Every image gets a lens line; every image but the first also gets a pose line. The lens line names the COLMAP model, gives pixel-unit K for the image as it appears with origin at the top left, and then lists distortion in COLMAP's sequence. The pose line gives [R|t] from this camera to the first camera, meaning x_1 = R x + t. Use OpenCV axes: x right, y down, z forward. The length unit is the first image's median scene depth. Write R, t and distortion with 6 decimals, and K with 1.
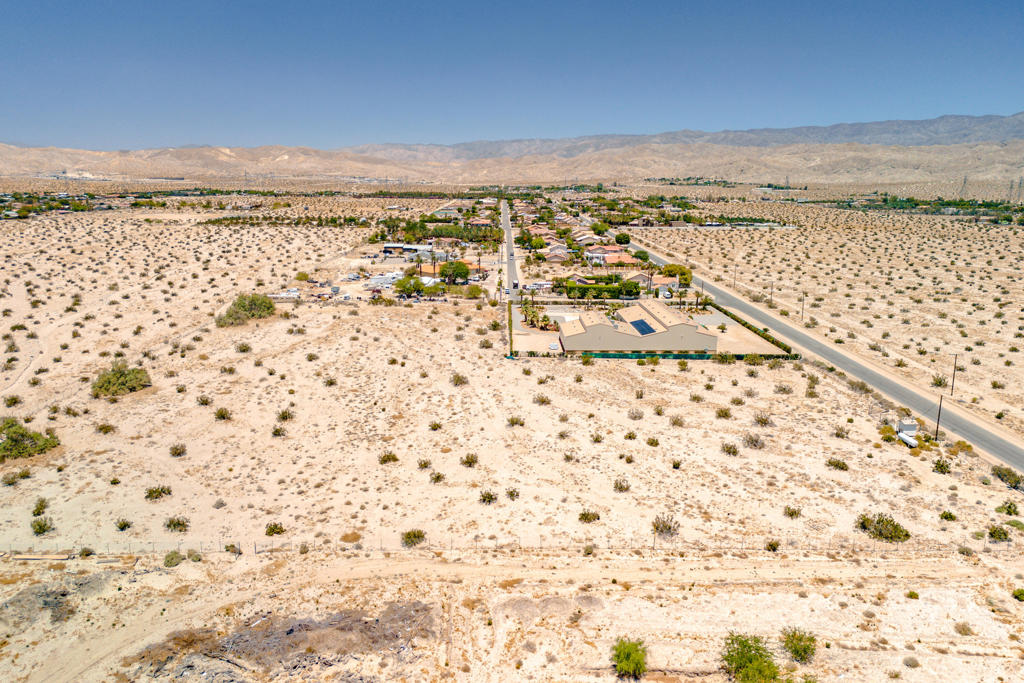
lens RADIAL K [[754.3, 0, 514.0], [0, 754.3, 338.5], [0, 0, 1]] dist [0.076920, -0.078379]
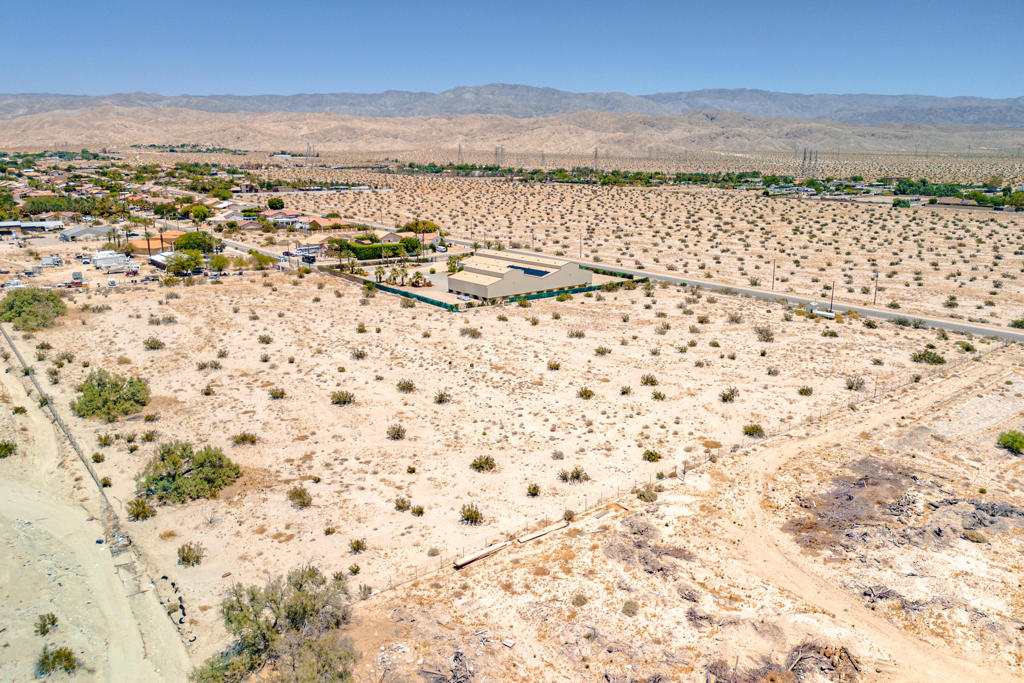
lens RADIAL K [[759.5, 0, 513.0], [0, 759.5, 341.8], [0, 0, 1]] dist [0.070293, -0.063184]
pose [[0.794105, -0.154672, 0.587770, -0.607834], [0.130302, 0.987916, 0.083927, -0.009656], [-0.593648, 0.009941, 0.804663, 0.155925]]
